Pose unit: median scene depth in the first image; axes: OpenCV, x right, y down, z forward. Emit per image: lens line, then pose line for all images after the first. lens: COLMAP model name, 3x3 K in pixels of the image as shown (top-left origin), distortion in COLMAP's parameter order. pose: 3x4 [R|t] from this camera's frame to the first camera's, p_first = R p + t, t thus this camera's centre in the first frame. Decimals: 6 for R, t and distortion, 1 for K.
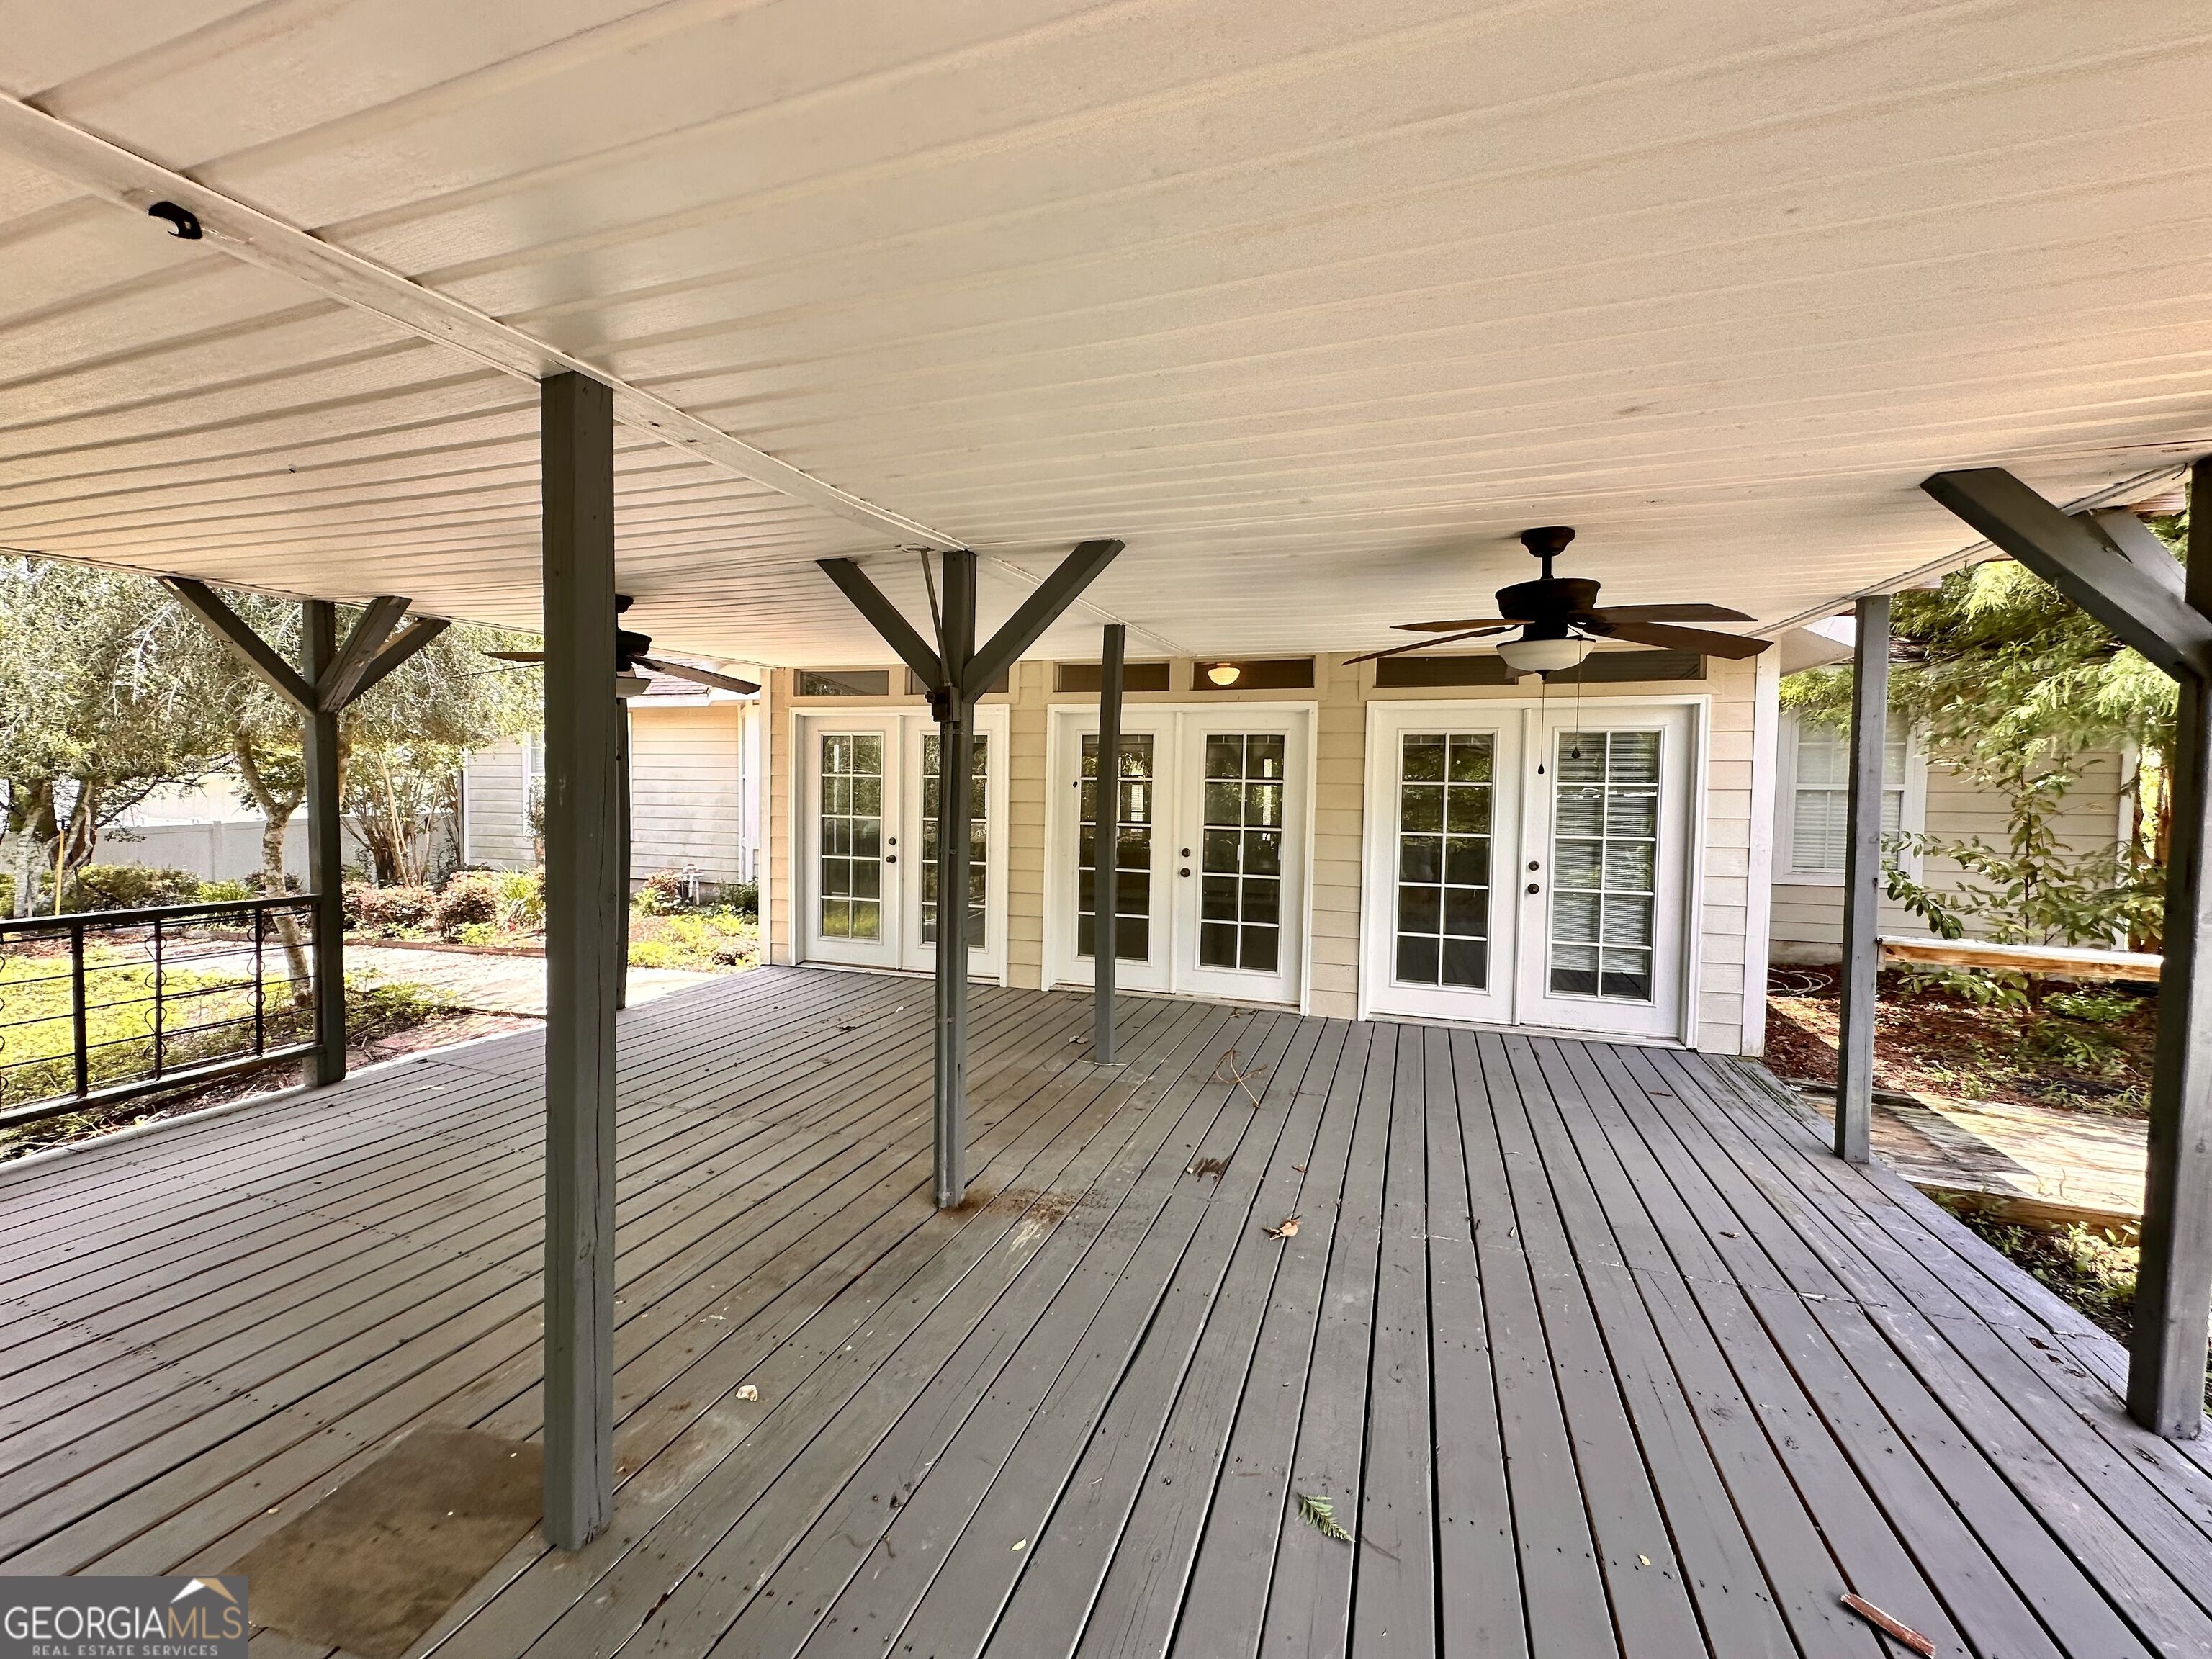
lens RADIAL K [[882.1, 0, 1118.6], [0, 882.1, 822.1], [0, 0, 1]] dist [-0.006758, 0.001156]
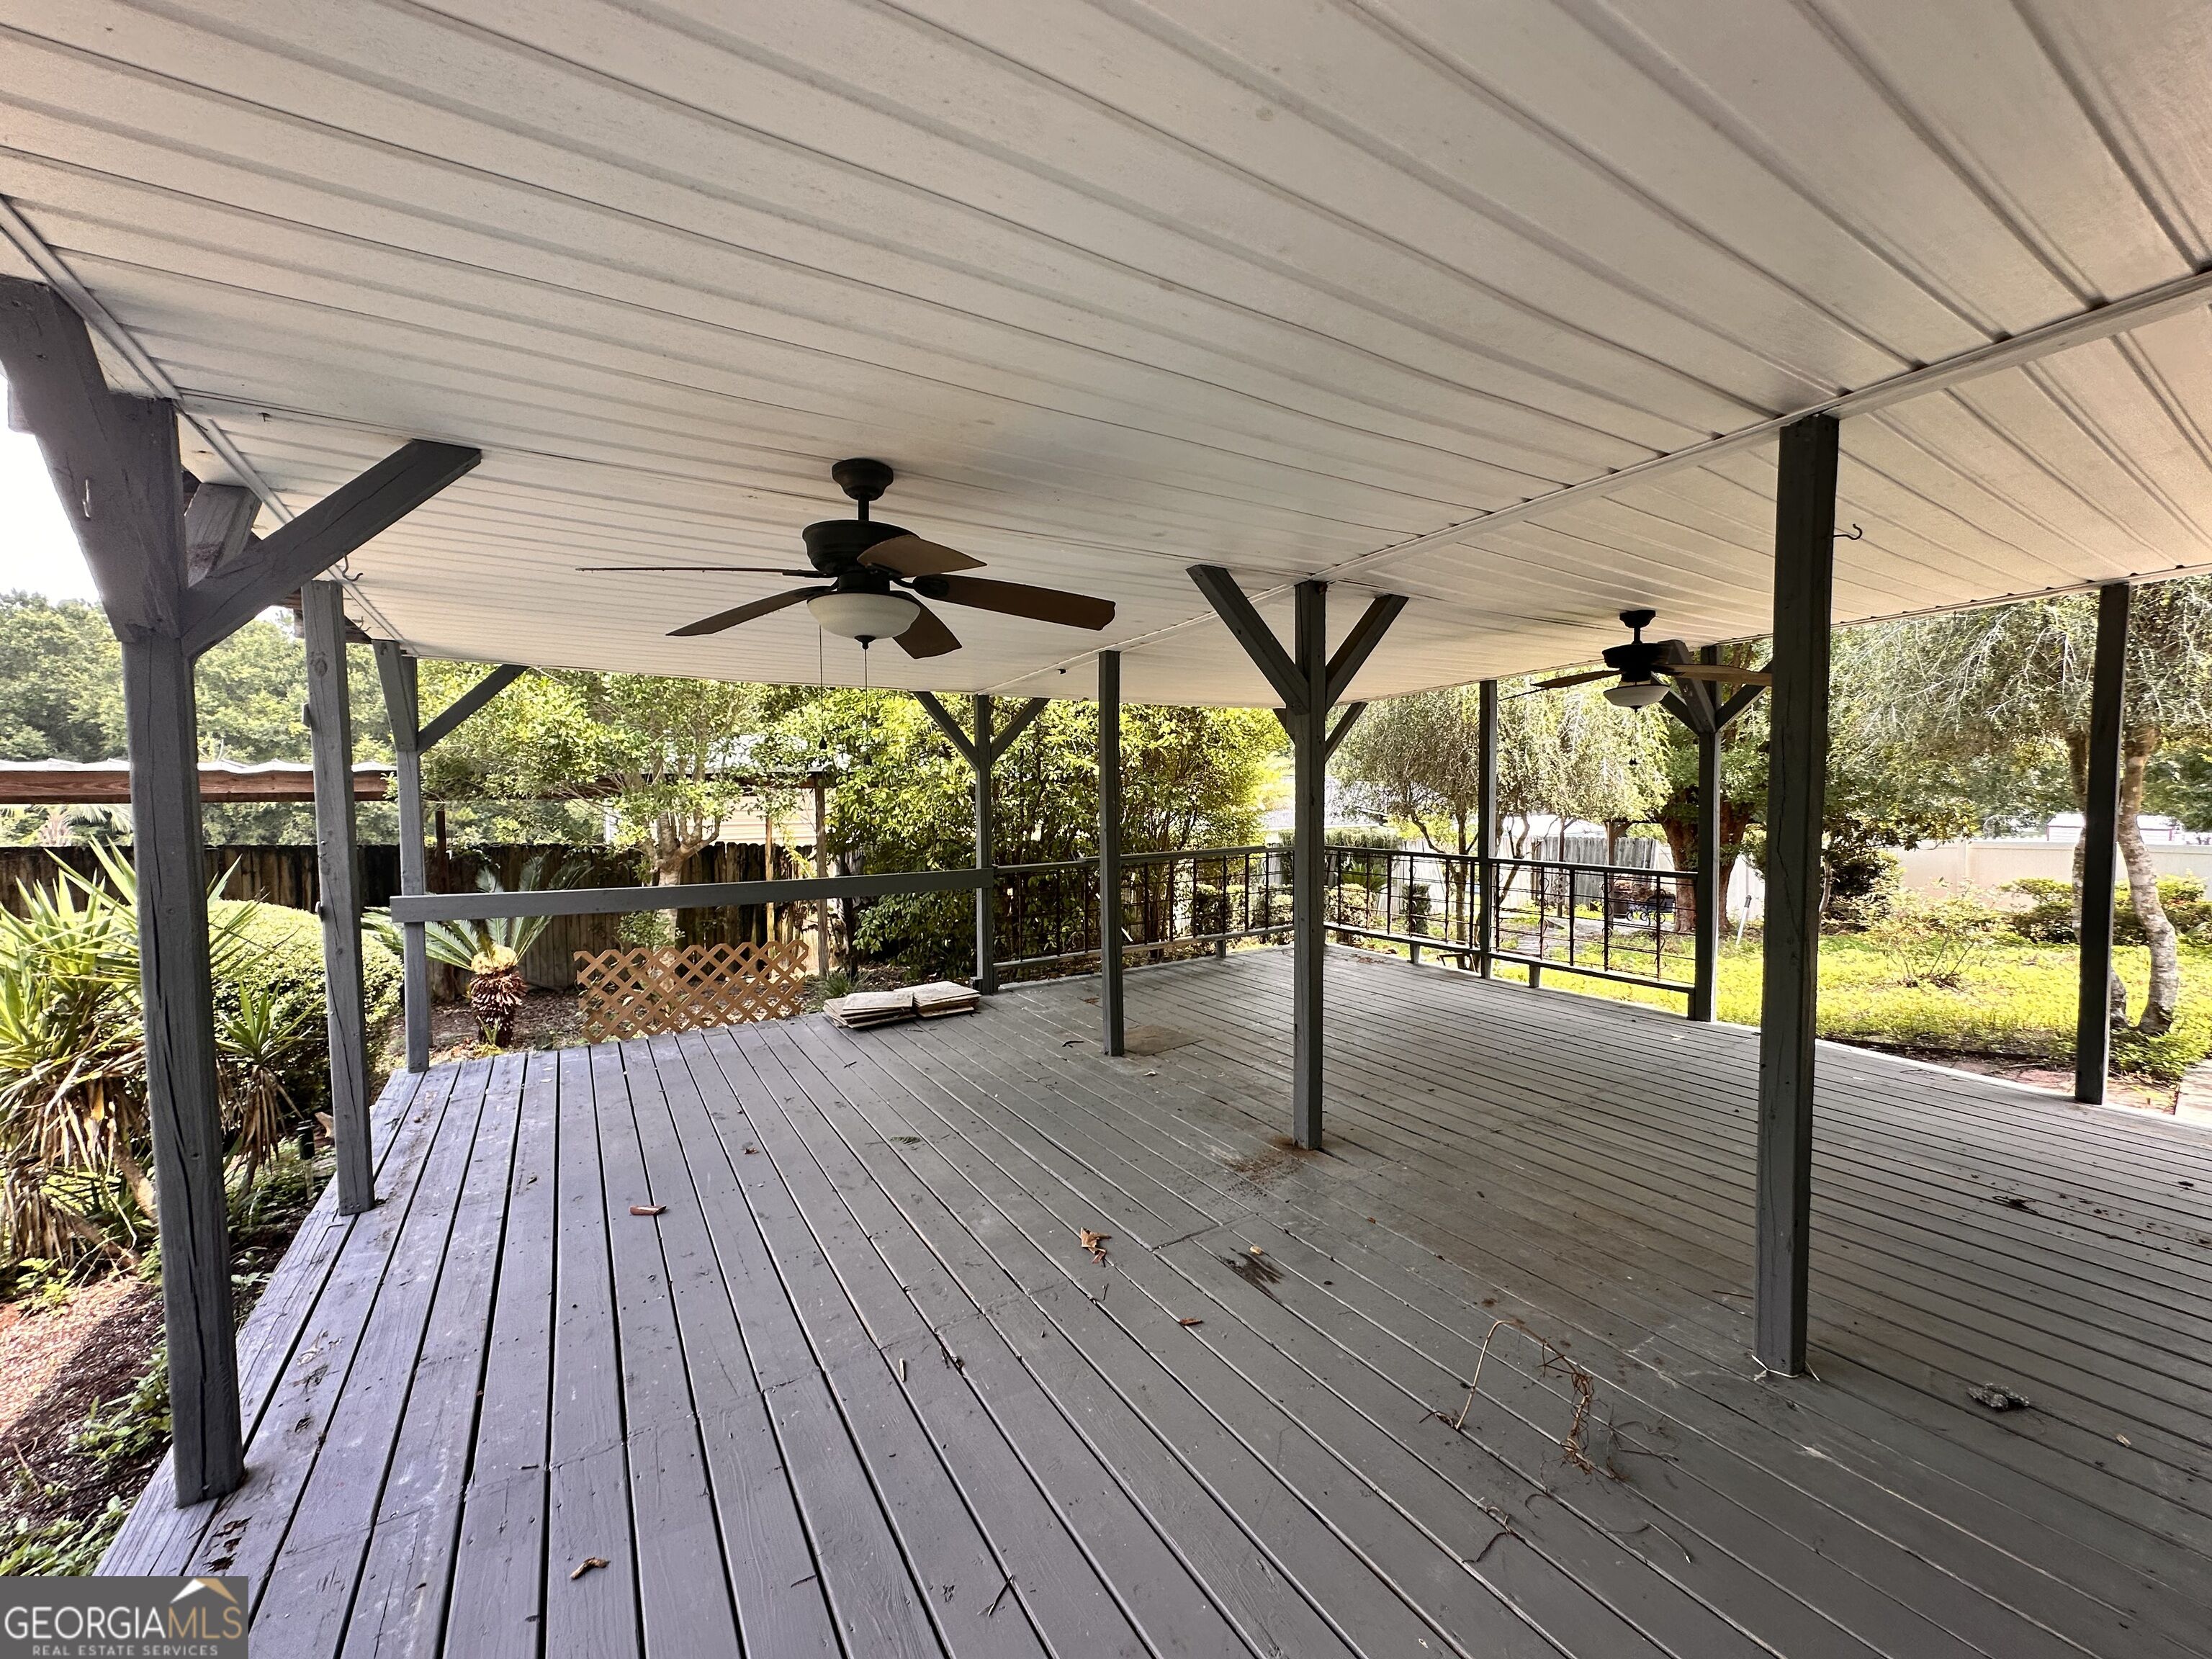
lens RADIAL K [[882.1, 0, 1109.3], [0, 882.1, 822.9], [0, 0, 1]] dist [-0.006758, 0.001156]
pose [[-0.635170, 0.022283, -0.772051, 0.781626], [-0.029552, 0.998151, 0.053121, -0.043907], [0.771807, 0.056557, -0.633337, 1.366052]]
